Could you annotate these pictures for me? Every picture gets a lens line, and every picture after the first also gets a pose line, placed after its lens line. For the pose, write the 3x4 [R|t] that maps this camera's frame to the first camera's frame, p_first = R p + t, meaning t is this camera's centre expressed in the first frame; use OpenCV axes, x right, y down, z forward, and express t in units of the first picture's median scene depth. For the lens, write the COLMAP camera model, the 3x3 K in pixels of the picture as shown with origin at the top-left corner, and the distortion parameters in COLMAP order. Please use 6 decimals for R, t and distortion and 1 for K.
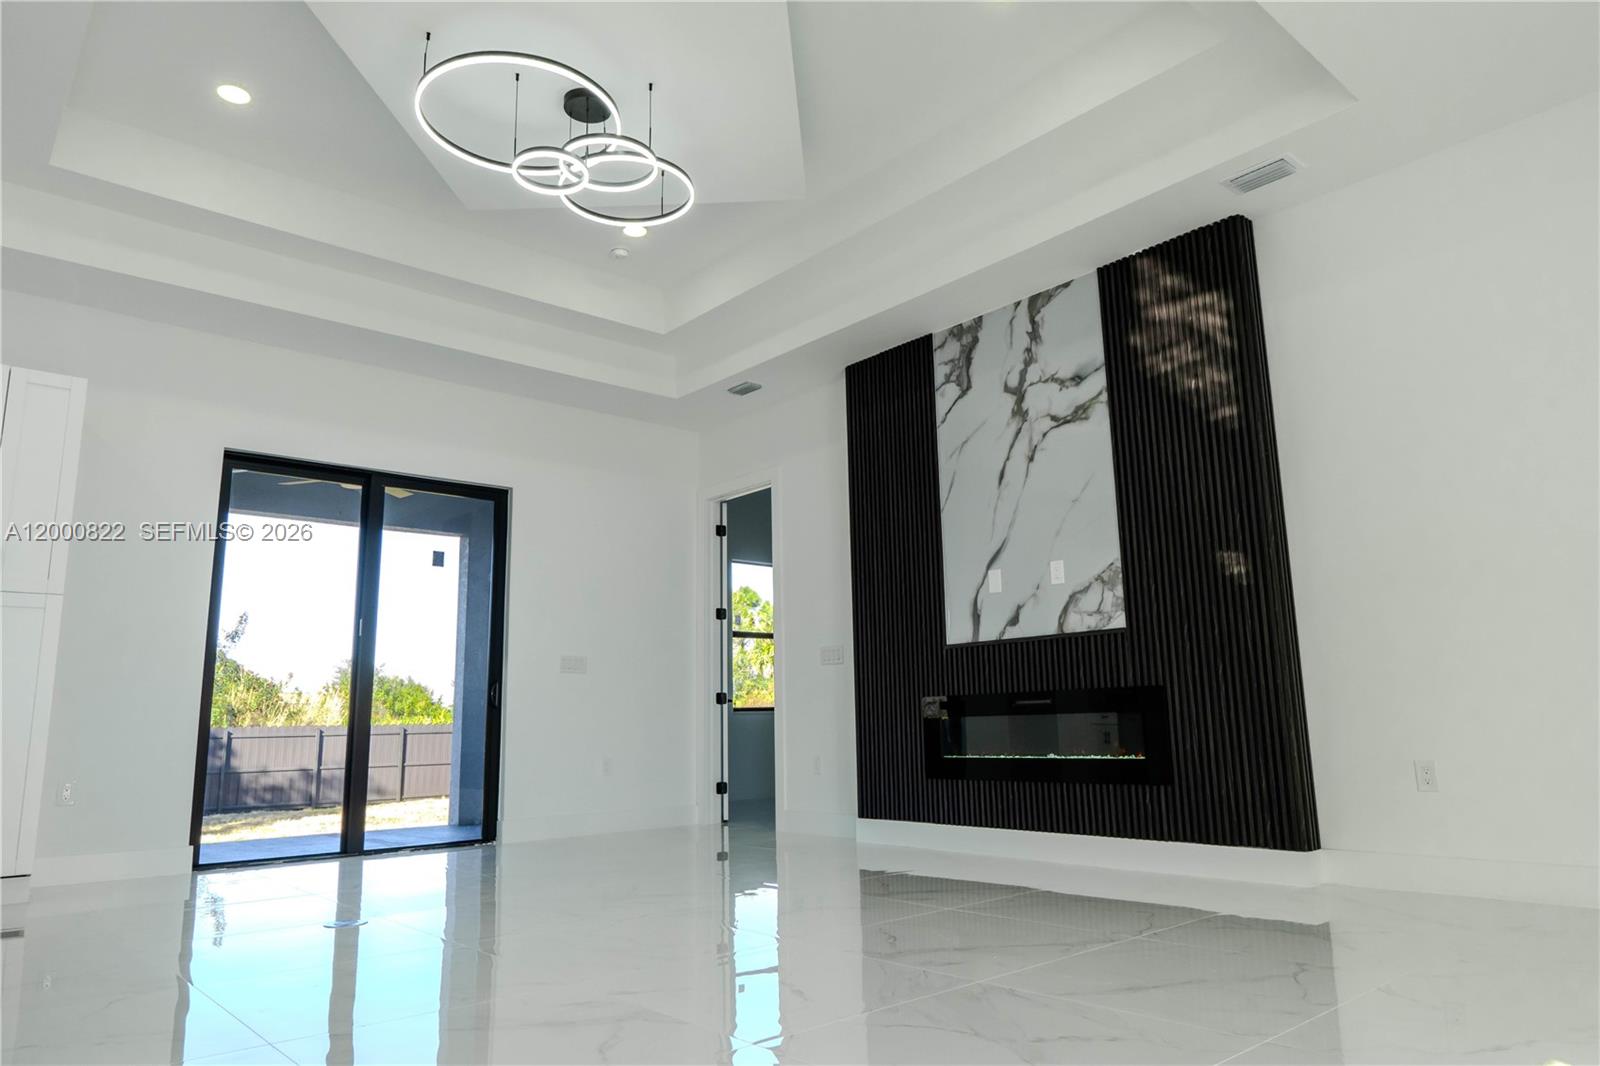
lens RADIAL K [[1006.6, 0, 806.7], [0, 1006.6, 533.2], [0, 0, 1]] dist [-0.001247, -0.002051]
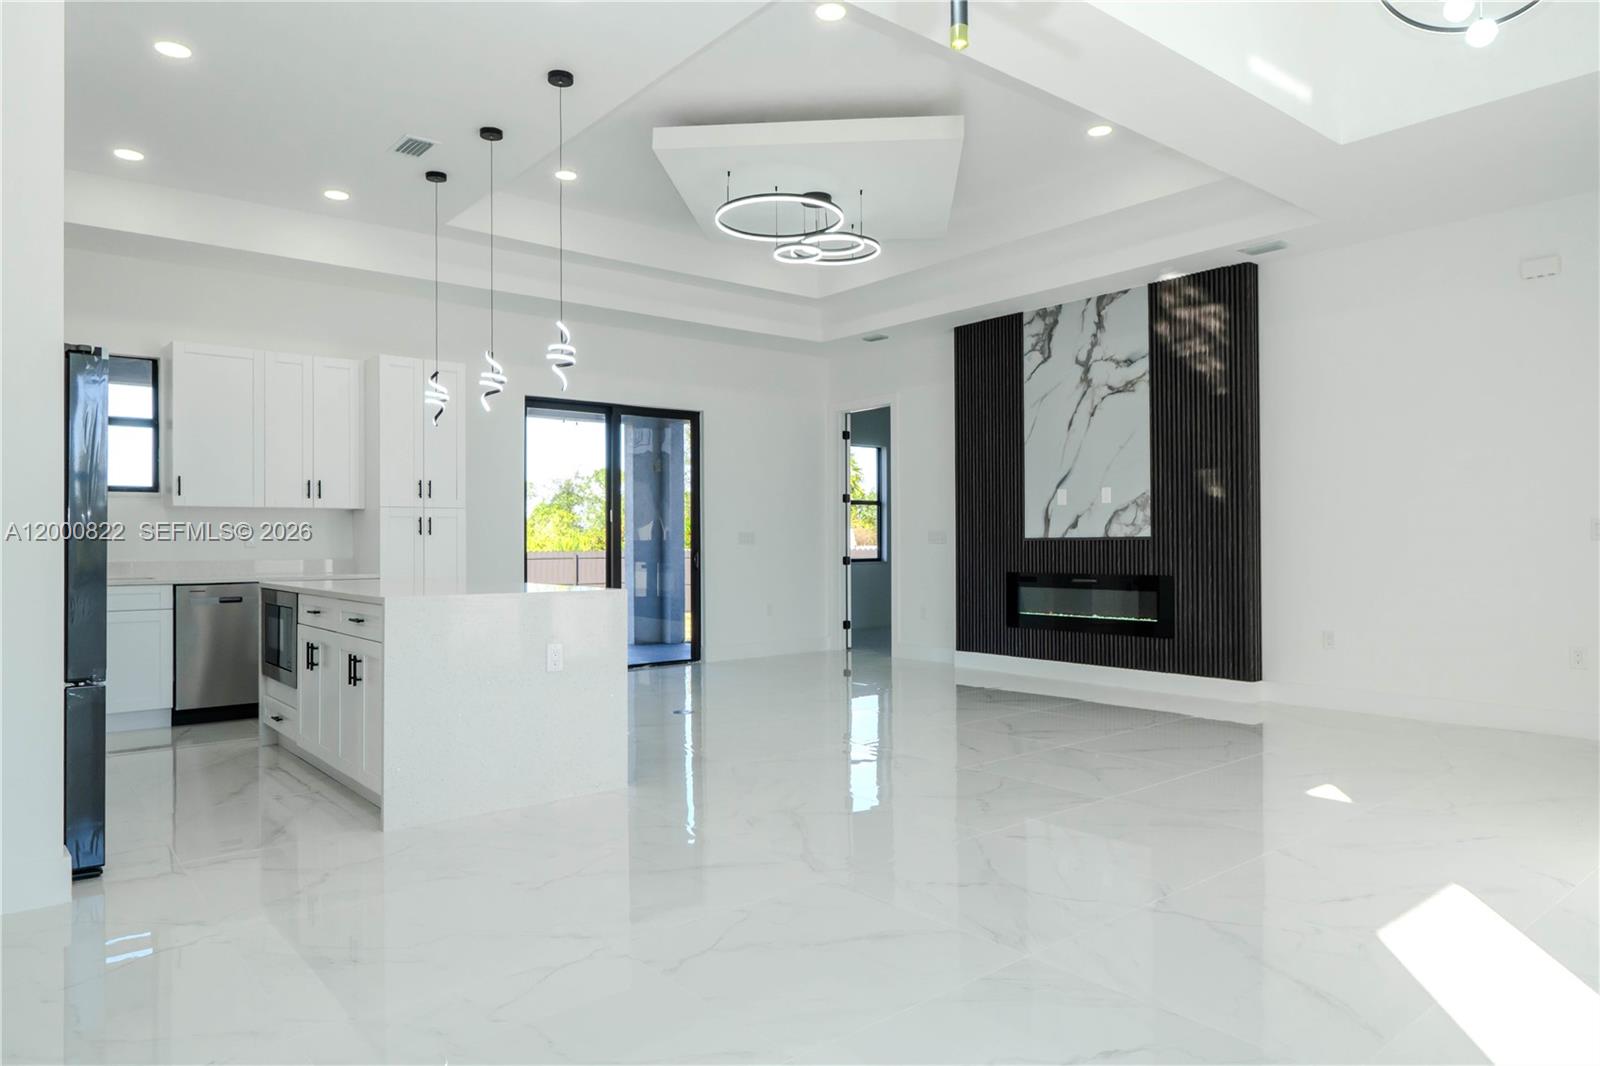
lens RADIAL K [[996.0, 0, 793.6], [0, 996.0, 531.3], [0, 0, 1]] dist [-0.005776, -0.002846]
pose [[0.999137, 0.014365, -0.038984, -0.143573], [-0.007179, 0.983903, 0.178558, -0.158315], [0.040922, -0.178124, 0.983157, -0.438930]]
